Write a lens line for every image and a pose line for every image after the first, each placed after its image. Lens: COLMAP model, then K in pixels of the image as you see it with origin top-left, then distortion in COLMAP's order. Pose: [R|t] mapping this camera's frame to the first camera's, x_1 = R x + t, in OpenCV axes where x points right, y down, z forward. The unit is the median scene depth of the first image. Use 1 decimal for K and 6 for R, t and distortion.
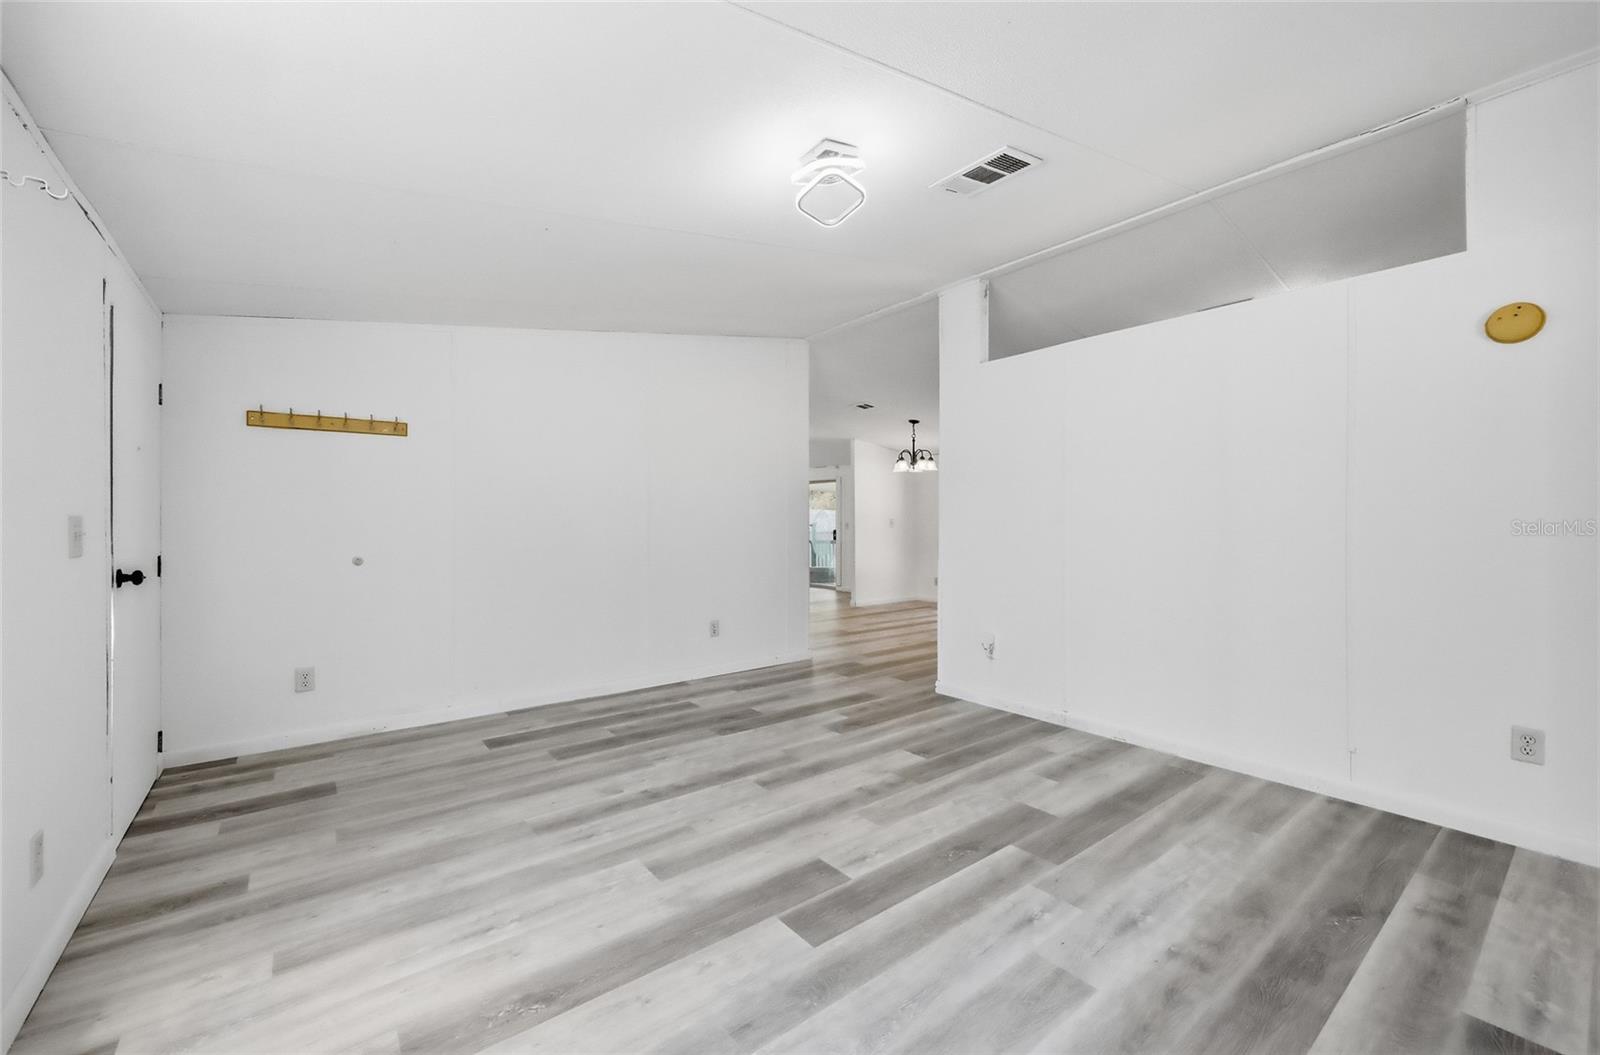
lens RADIAL K [[642.2, 0, 800.0], [0, 642.2, 527.5], [0, 0, 1]] dist [-0.000205, -0.000009]
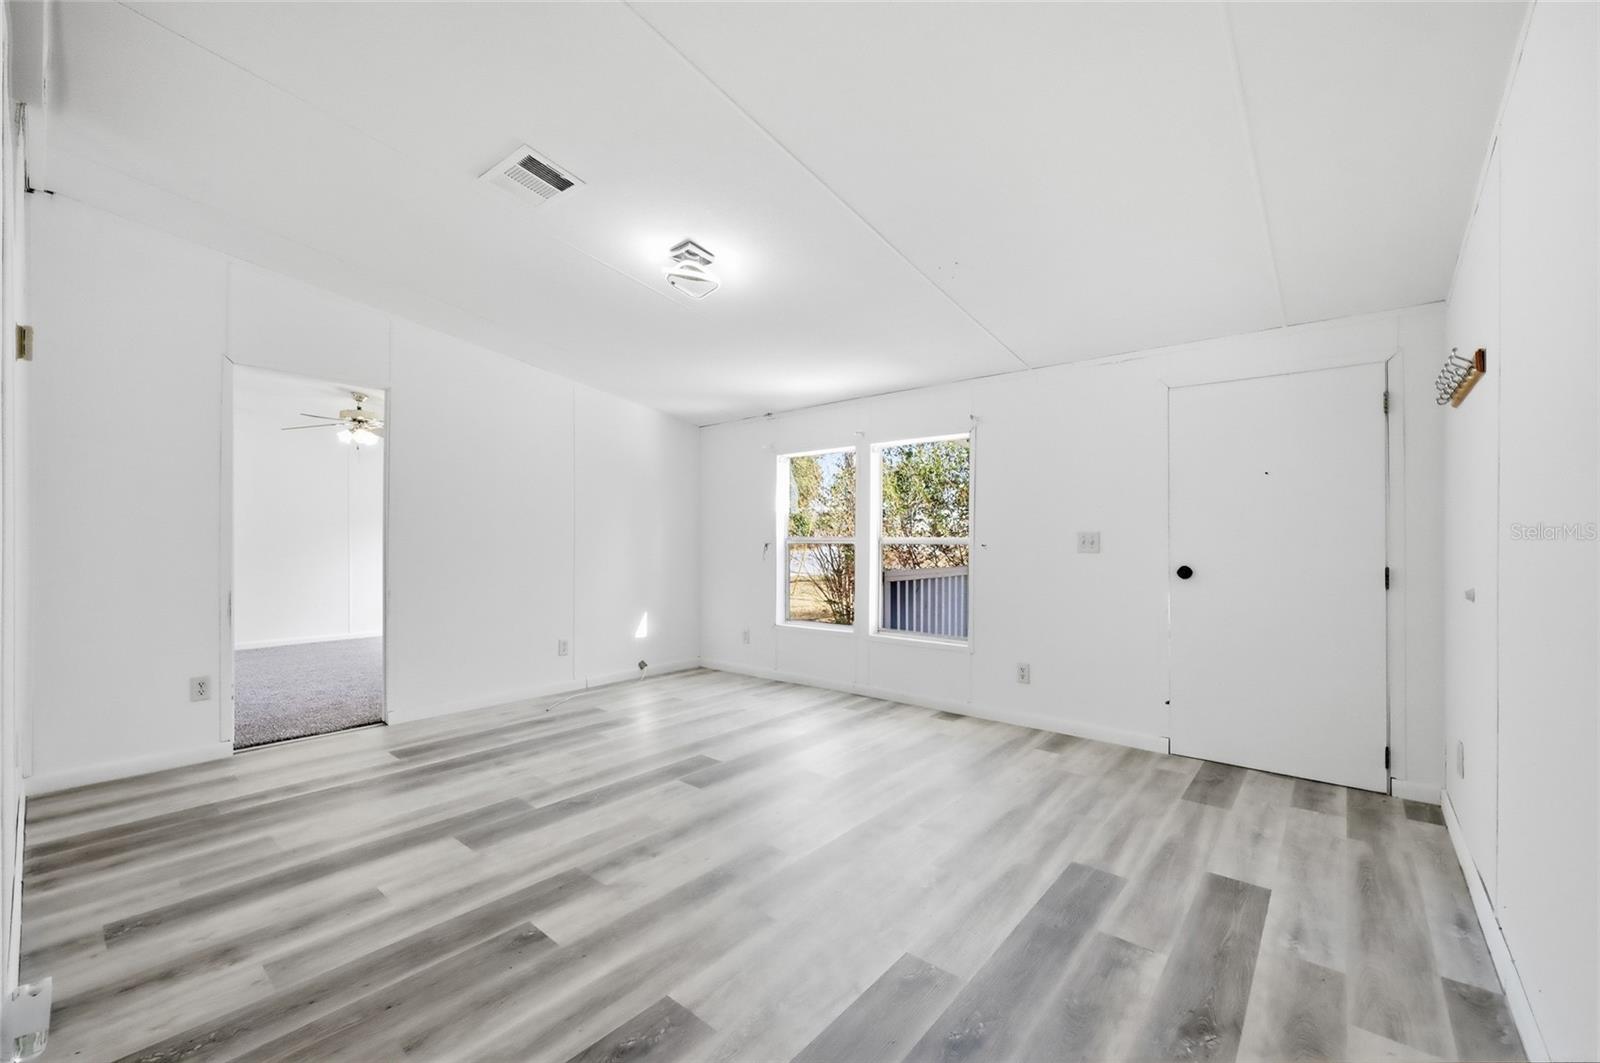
lens RADIAL K [[646.7, 0, 799.8], [0, 646.7, 545.7], [0, 0, 1]] dist [0.007746, -0.000051]
pose [[-0.978176, 0.005675, -0.207700, 0.085401], [0.002183, 0.999852, 0.017036, -0.006256], [0.207766, 0.016211, -0.978044, 1.921989]]
